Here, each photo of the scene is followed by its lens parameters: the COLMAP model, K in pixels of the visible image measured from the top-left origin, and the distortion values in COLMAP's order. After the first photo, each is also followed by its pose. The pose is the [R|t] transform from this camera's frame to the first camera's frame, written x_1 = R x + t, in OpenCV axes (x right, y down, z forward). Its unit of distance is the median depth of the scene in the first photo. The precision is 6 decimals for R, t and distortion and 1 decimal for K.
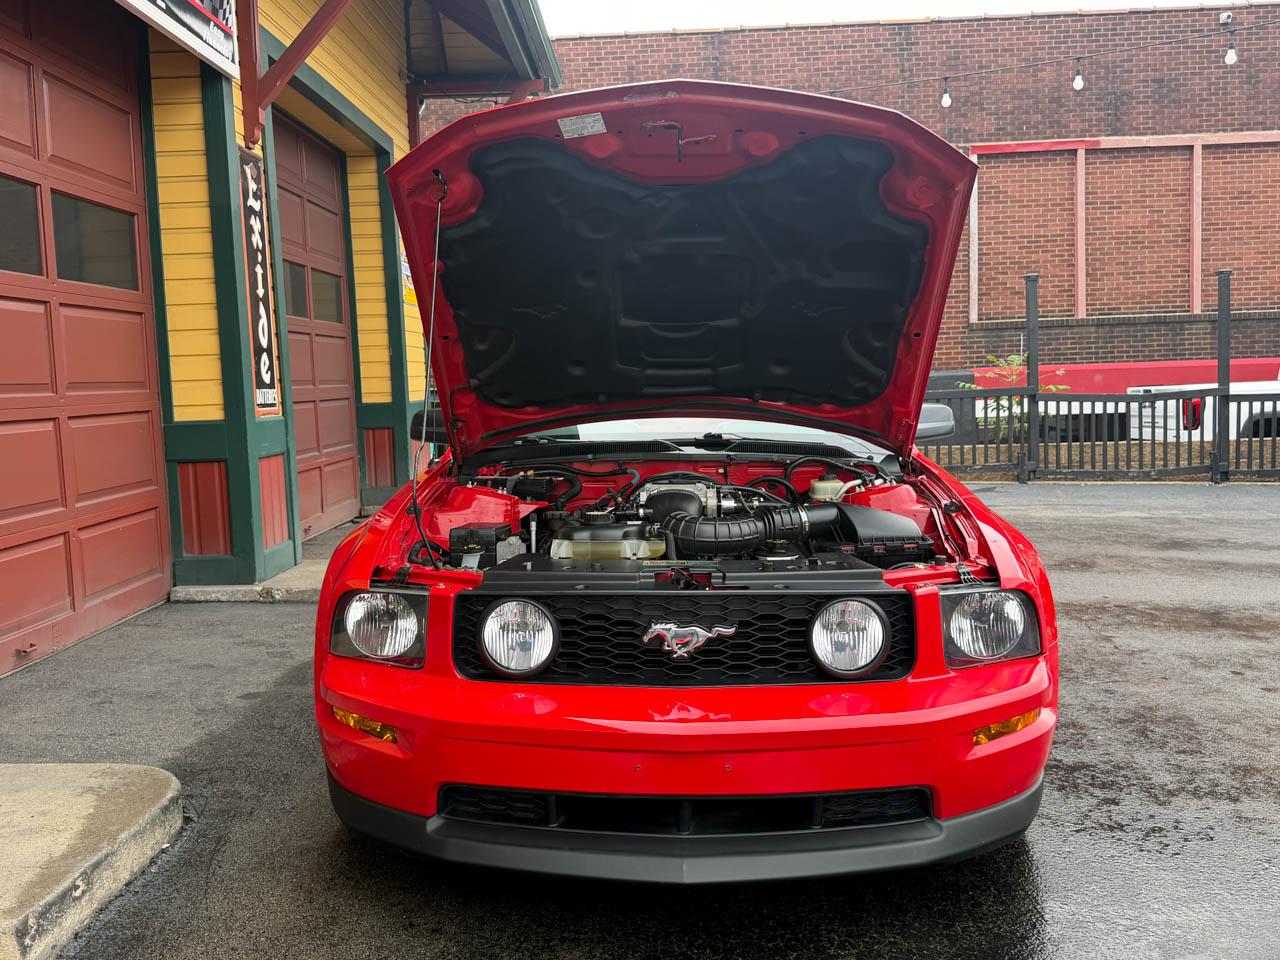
lens RADIAL K [[1168.0, 0, 645.8], [0, 1168.0, 464.4], [0, 0, 1]] dist [0.178115, -0.397381]
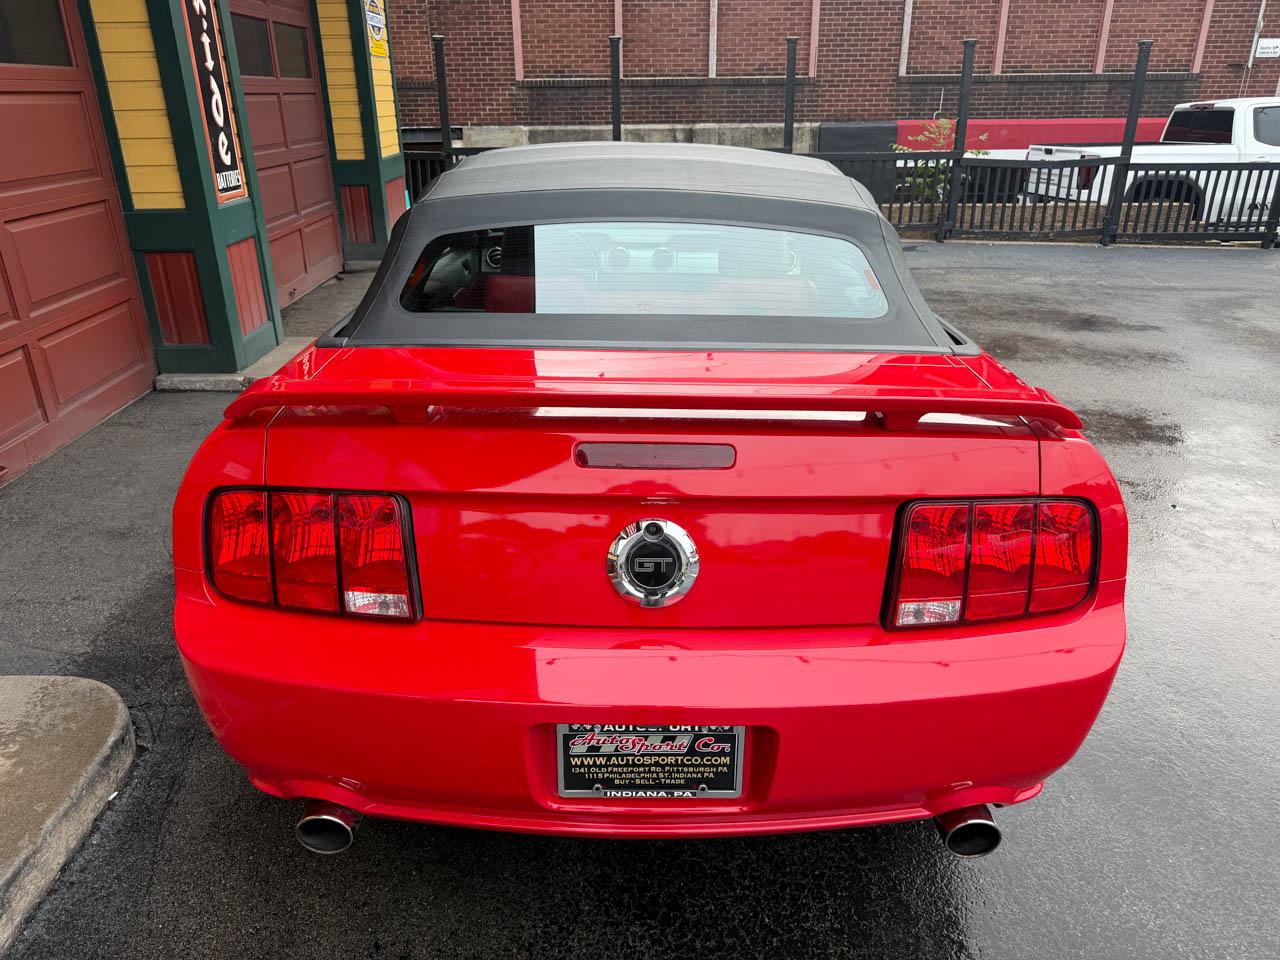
lens RADIAL K [[944.0, 0, 642.5], [0, 944.0, 490.7], [0, 0, 1]] dist [0.006895, -0.007331]
pose [[0.998842, 0.006573, 0.047660, -0.013165], [-0.021088, 0.950206, 0.310907, -0.066919], [-0.043244, -0.311552, 0.949245, 0.167990]]
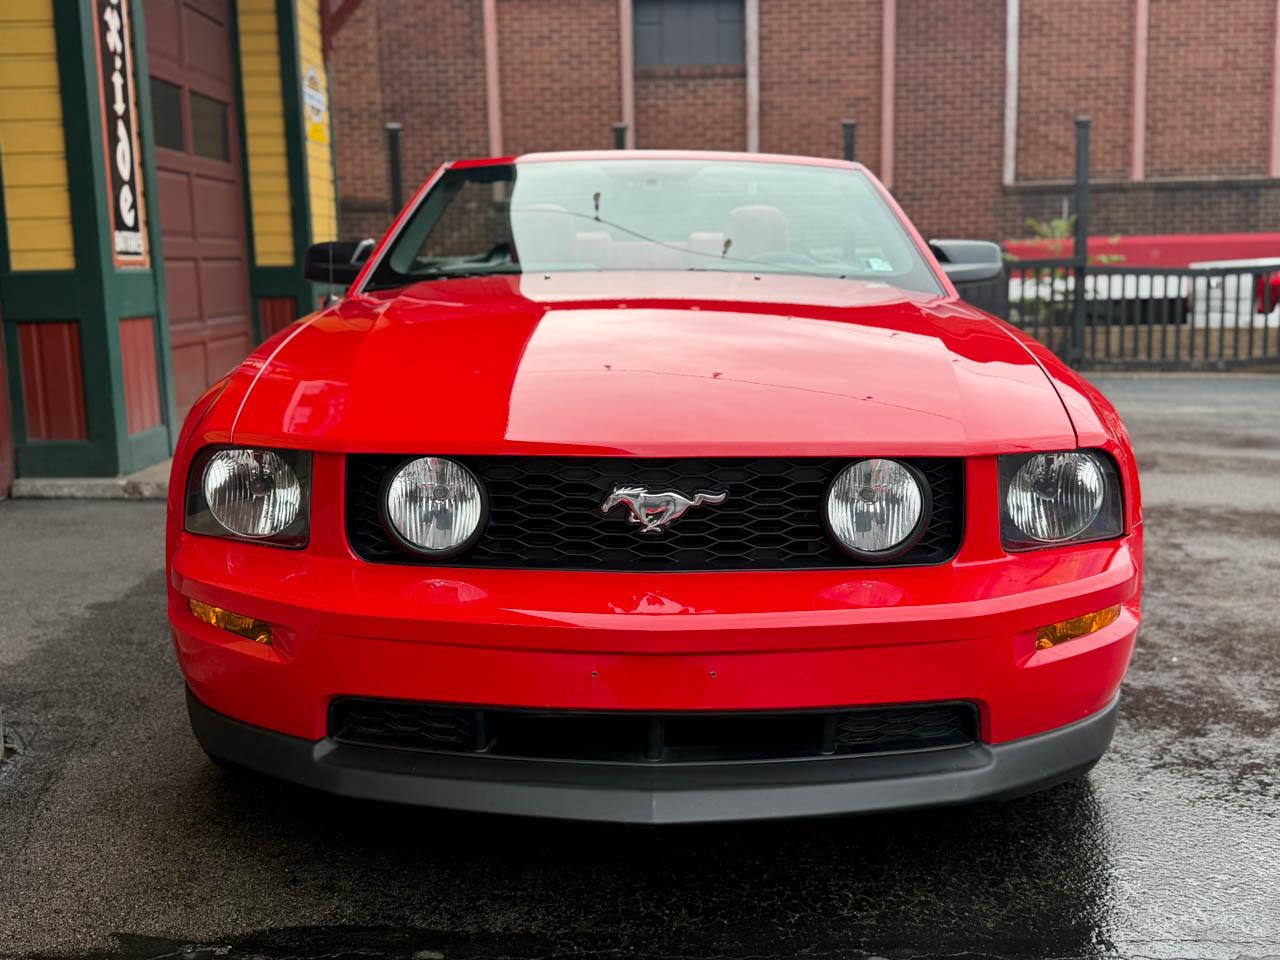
lens RADIAL K [[1390.9, 0, 640.1], [0, 1390.9, 460.3], [0, 0, 1]] dist [0.166752, -0.385669]
pose [[0.999722, 0.007199, 0.022472, 0.000731], [-0.008717, 0.997635, 0.068186, 0.021803], [-0.021928, -0.068363, 0.997419, 0.044189]]
